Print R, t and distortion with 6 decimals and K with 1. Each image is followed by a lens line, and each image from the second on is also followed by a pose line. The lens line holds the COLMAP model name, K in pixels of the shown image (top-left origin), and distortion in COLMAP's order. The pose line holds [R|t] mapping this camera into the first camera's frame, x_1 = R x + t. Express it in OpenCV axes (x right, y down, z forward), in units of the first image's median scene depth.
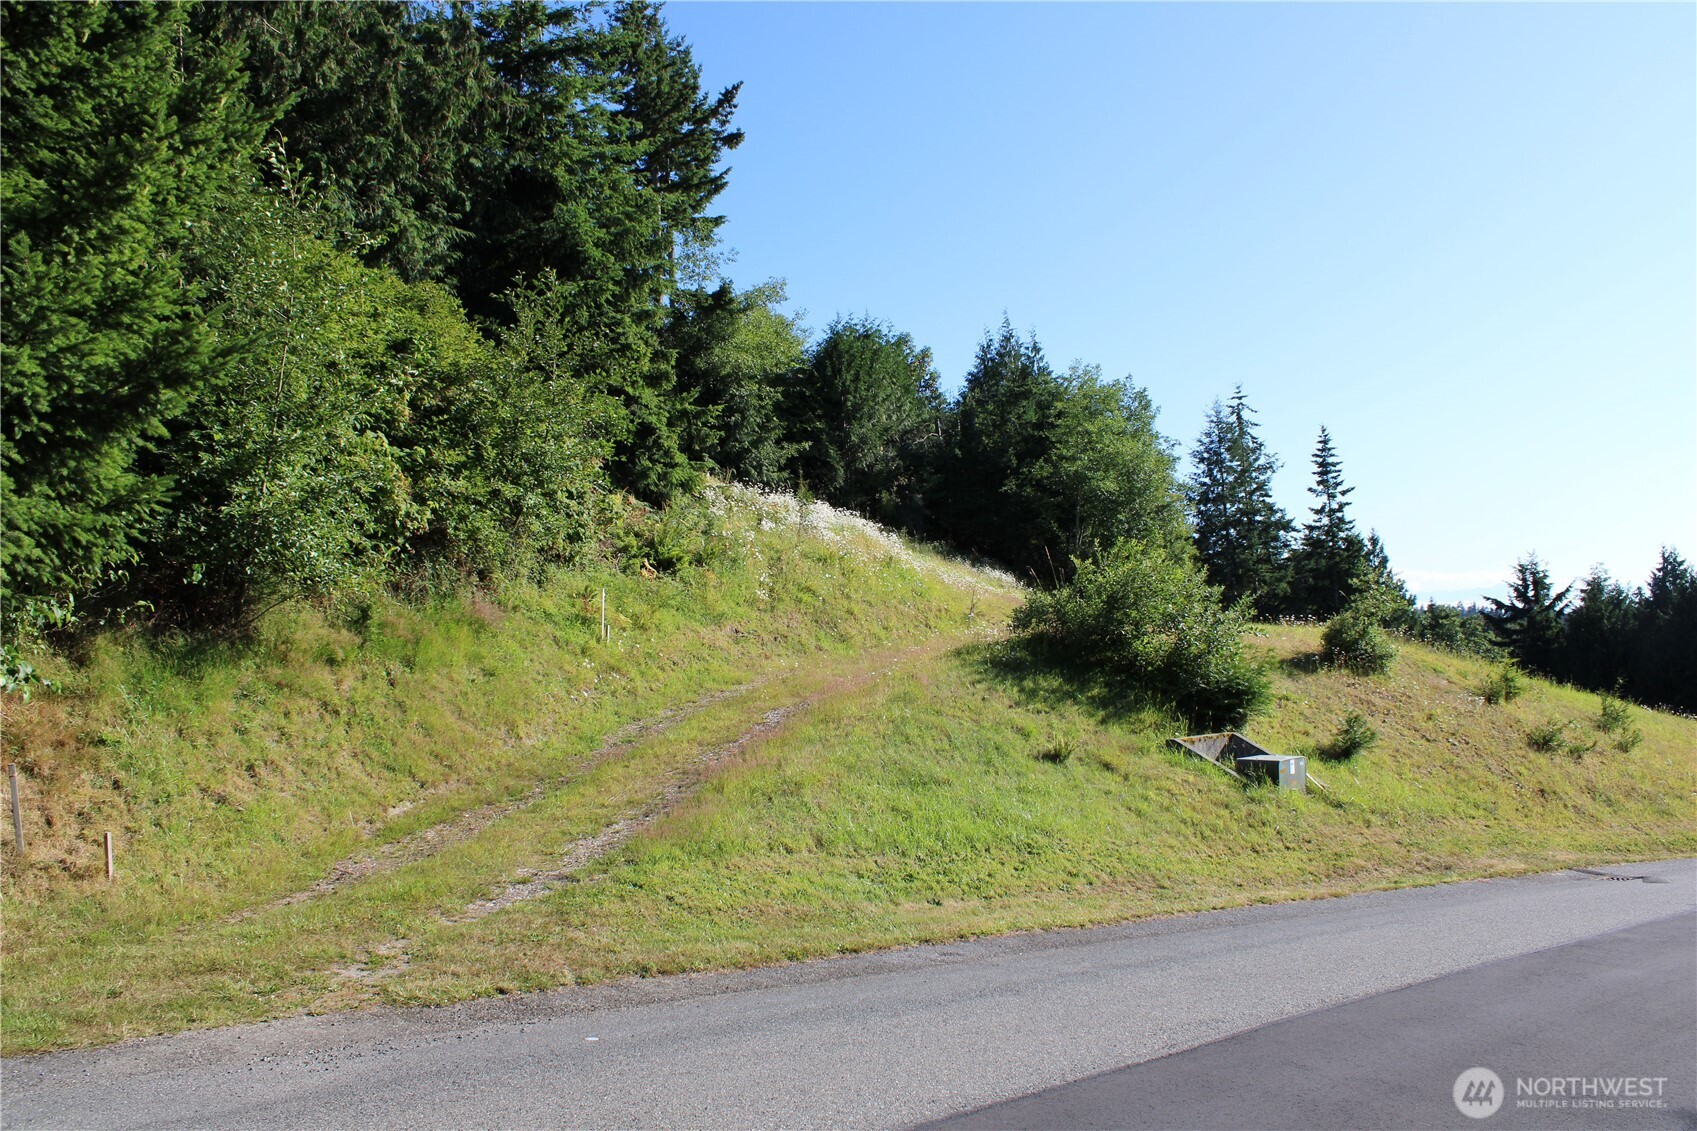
lens RADIAL K [[1433.8, 0, 848.5], [0, 1433.8, 565.5], [0, 0, 1]] dist [-0.105397, -0.000976]
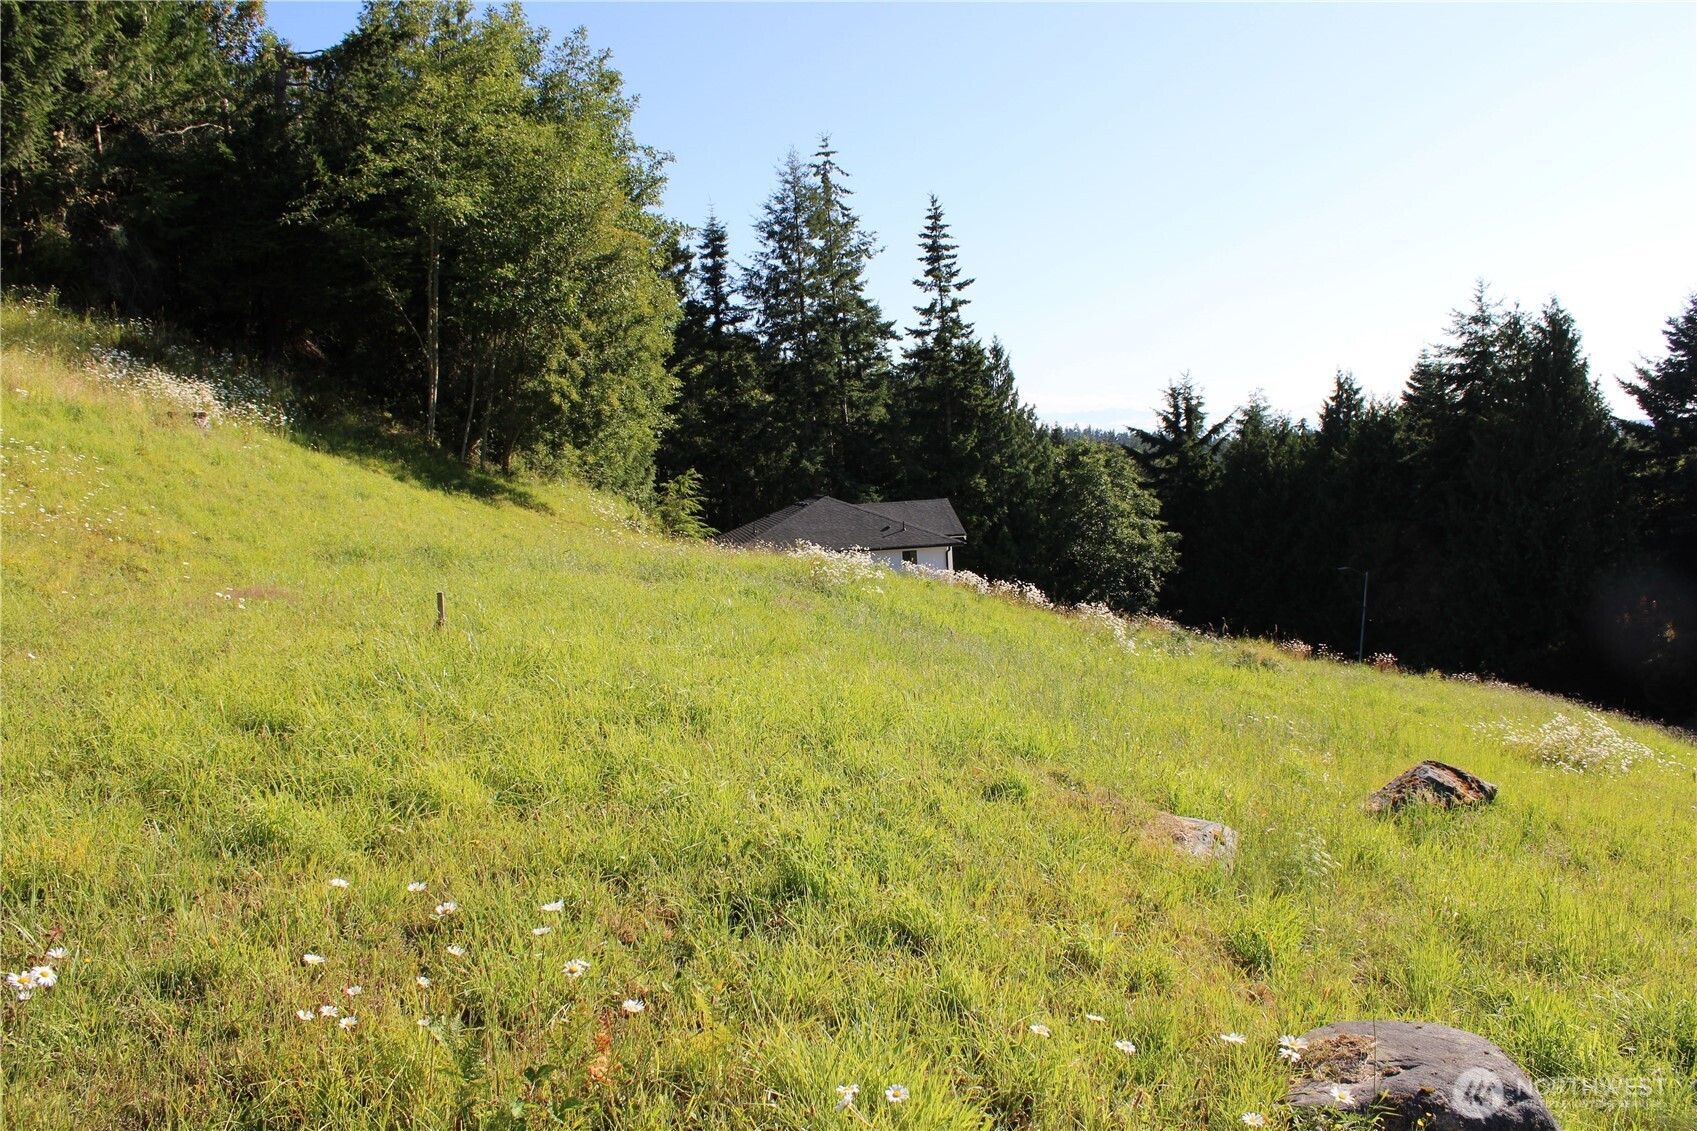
lens RADIAL K [[1413.7, 0, 849.6], [0, 1413.7, 559.2], [0, 0, 1]] dist [-0.158764, 0.136740]
pose [[0.968036, -0.015252, 0.250345, 0.105658], [-0.015813, 0.992452, 0.121612, 0.002444], [-0.250311, -0.121684, 0.960488, 0.284540]]
